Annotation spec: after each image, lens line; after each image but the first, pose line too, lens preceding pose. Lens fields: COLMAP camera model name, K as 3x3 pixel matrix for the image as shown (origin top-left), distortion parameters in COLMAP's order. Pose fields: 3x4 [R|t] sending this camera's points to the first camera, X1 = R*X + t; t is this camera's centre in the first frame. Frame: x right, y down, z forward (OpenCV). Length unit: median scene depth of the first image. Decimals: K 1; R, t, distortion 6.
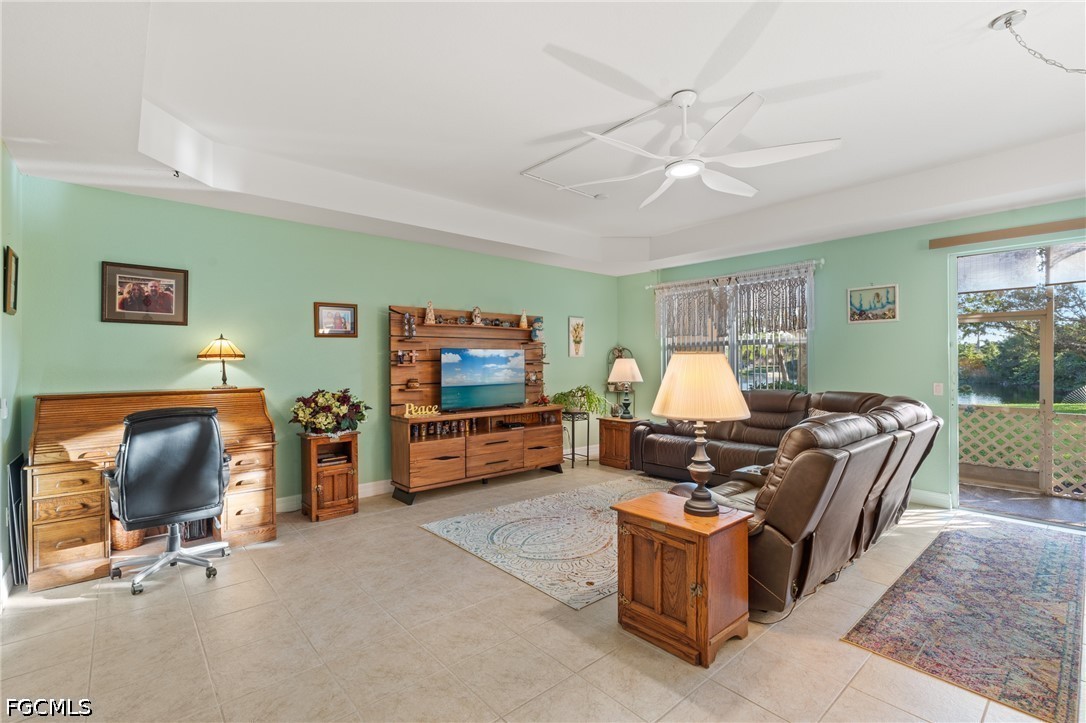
lens RADIAL K [[492.2, 0, 539.0], [0, 492.2, 361.3], [0, 0, 1]] dist [-0.009295, 0.004009]
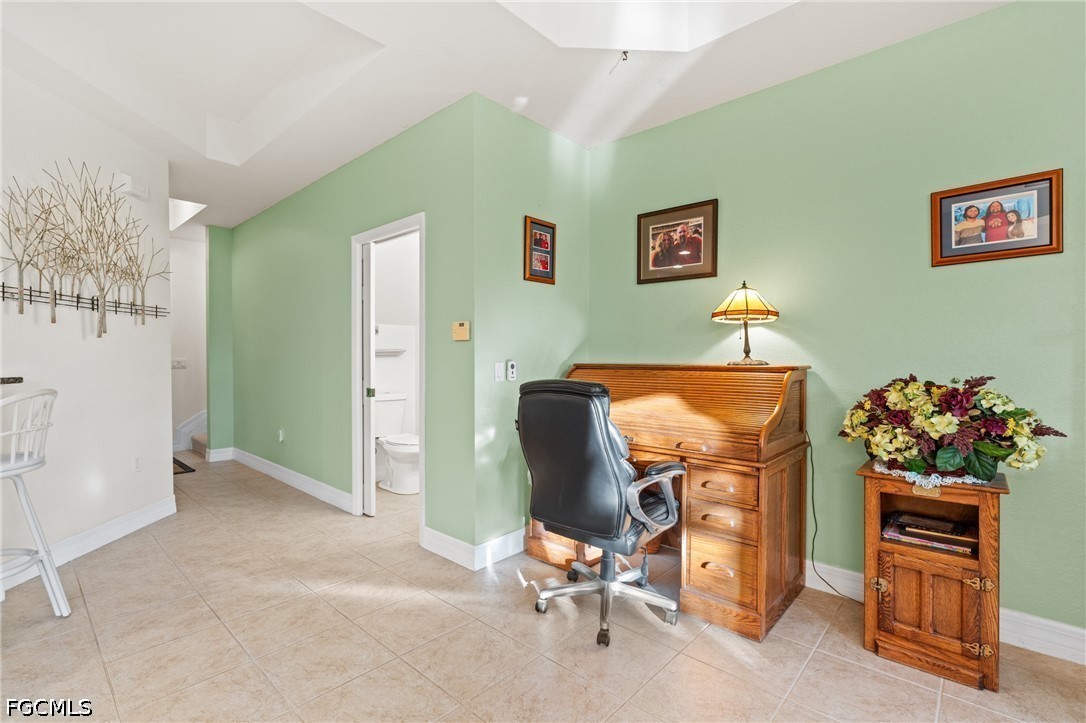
lens RADIAL K [[492.2, 0, 538.4], [0, 492.2, 365.7], [0, 0, 1]] dist [-0.009295, 0.004009]
pose [[0.113897, 0.018847, -0.993314, -0.029916], [-0.002445, 0.999822, 0.018690, 0.045181], [0.993490, 0.000300, 0.113922, 0.656802]]
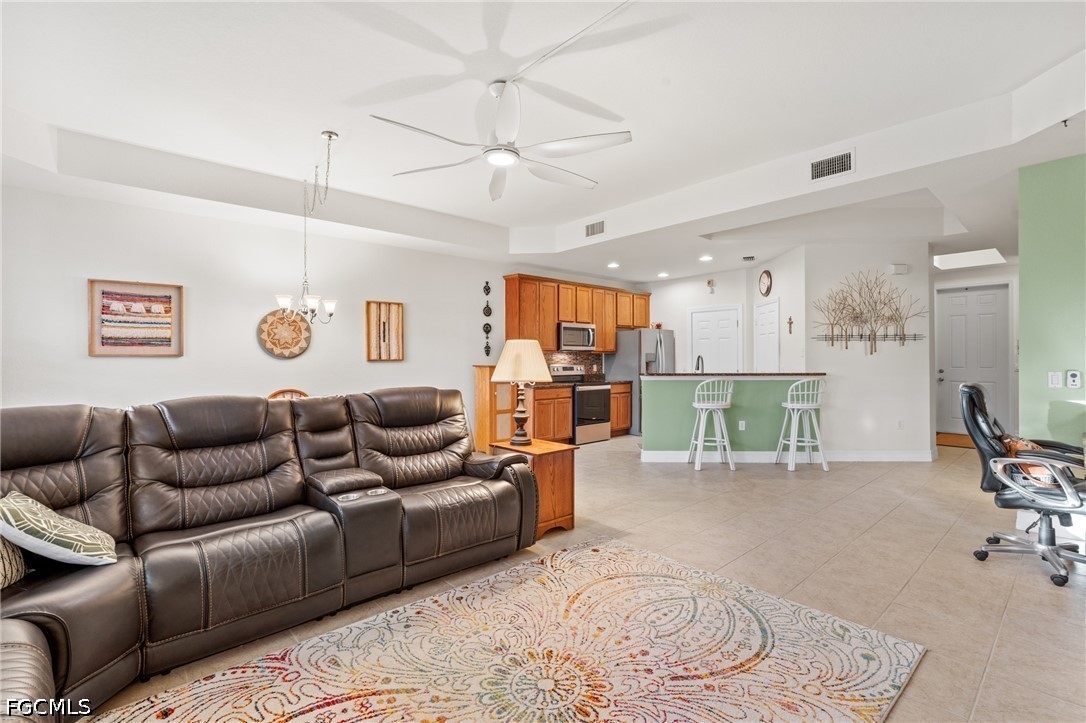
lens RADIAL K [[492.2, 0, 541.3], [0, 492.2, 364.3], [0, 0, 1]] dist [-0.009295, 0.004009]
pose [[-0.999764, 0.007976, -0.020226, 0.179652], [0.007790, 0.999927, 0.009253, 0.025355], [0.020299, 0.009094, -0.999753, 1.543580]]
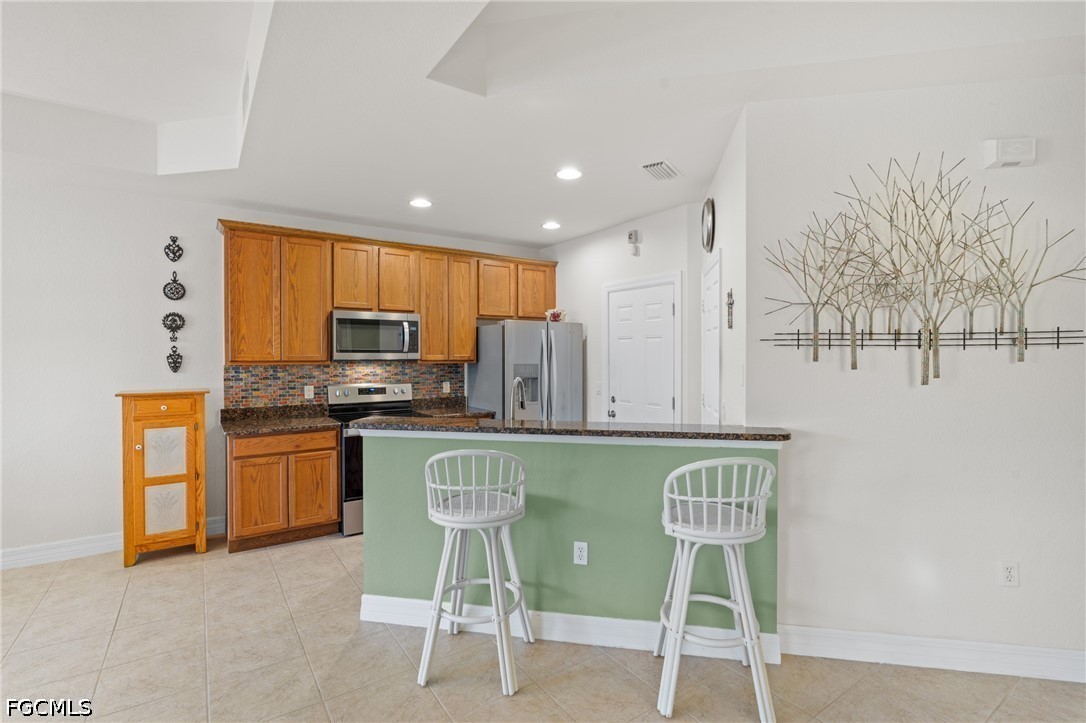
lens RADIAL K [[508.6, 0, 541.8], [0, 508.6, 364.2], [0, 0, 1]] dist [-0.011896, 0.003502]
pose [[-0.992841, 0.003323, 0.119396, -0.495099], [0.005395, 0.999840, 0.017032, -0.017845], [-0.119320, 0.017554, -0.992701, 0.687204]]
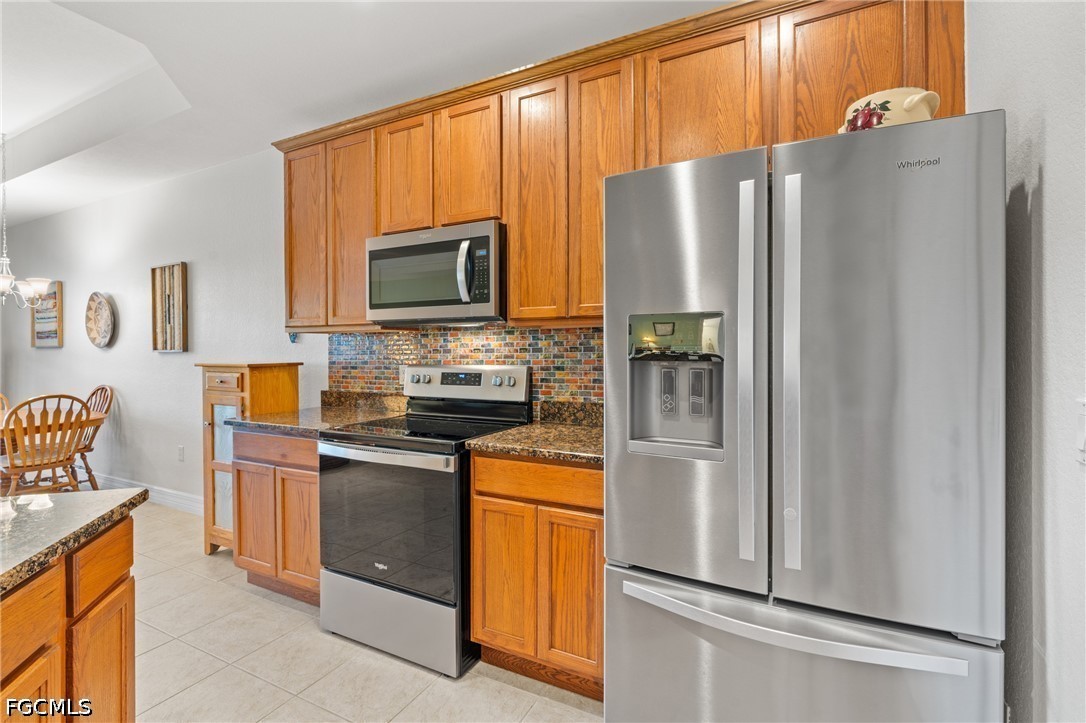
lens RADIAL K [[492.2, 0, 540.2], [0, 492.2, 352.2], [0, 0, 1]] dist [-0.009295, 0.004009]
pose [[-0.376990, -0.002378, 0.926214, -0.587773], [0.007575, 0.999955, 0.005651, 0.025069], [-0.926186, 0.009146, -0.376955, -0.281852]]
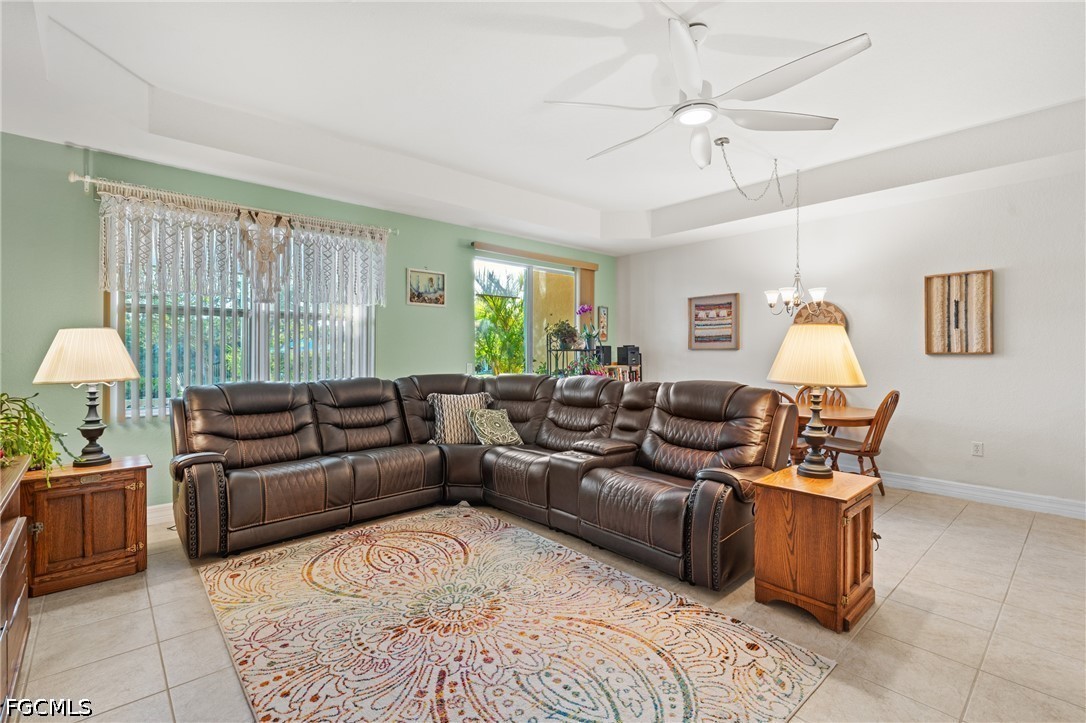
lens RADIAL K [[492.2, 0, 540.4], [0, 492.2, 358.9], [0, 0, 1]] dist [-0.009295, 0.004009]
pose [[-0.020368, -0.008309, 0.999758, -0.436910], [-0.001465, 0.999965, 0.008281, 0.027573], [-0.999791, -0.001296, -0.020379, 0.982715]]
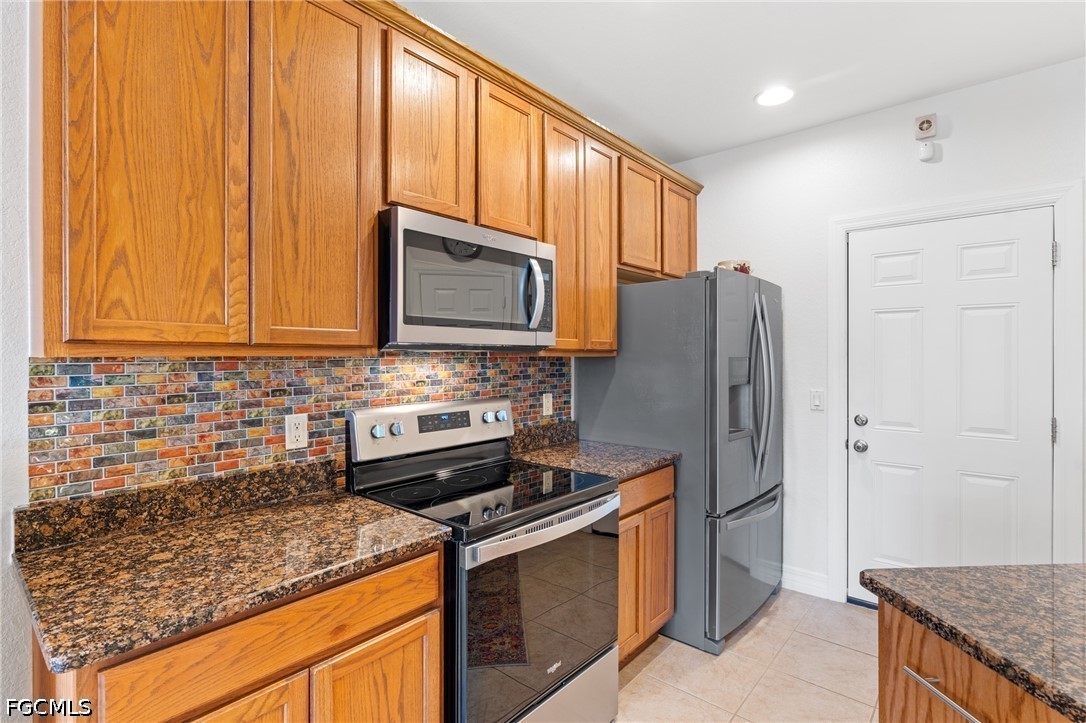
lens RADIAL K [[508.6, 0, 531.4], [0, 508.6, 357.7], [0, 0, 1]] dist [-0.011896, 0.003502]
pose [[-0.991386, 0.005631, -0.130848, 0.012928], [0.005129, 0.999978, 0.004170, -0.001831], [0.130869, 0.003463, -0.991394, 0.078796]]
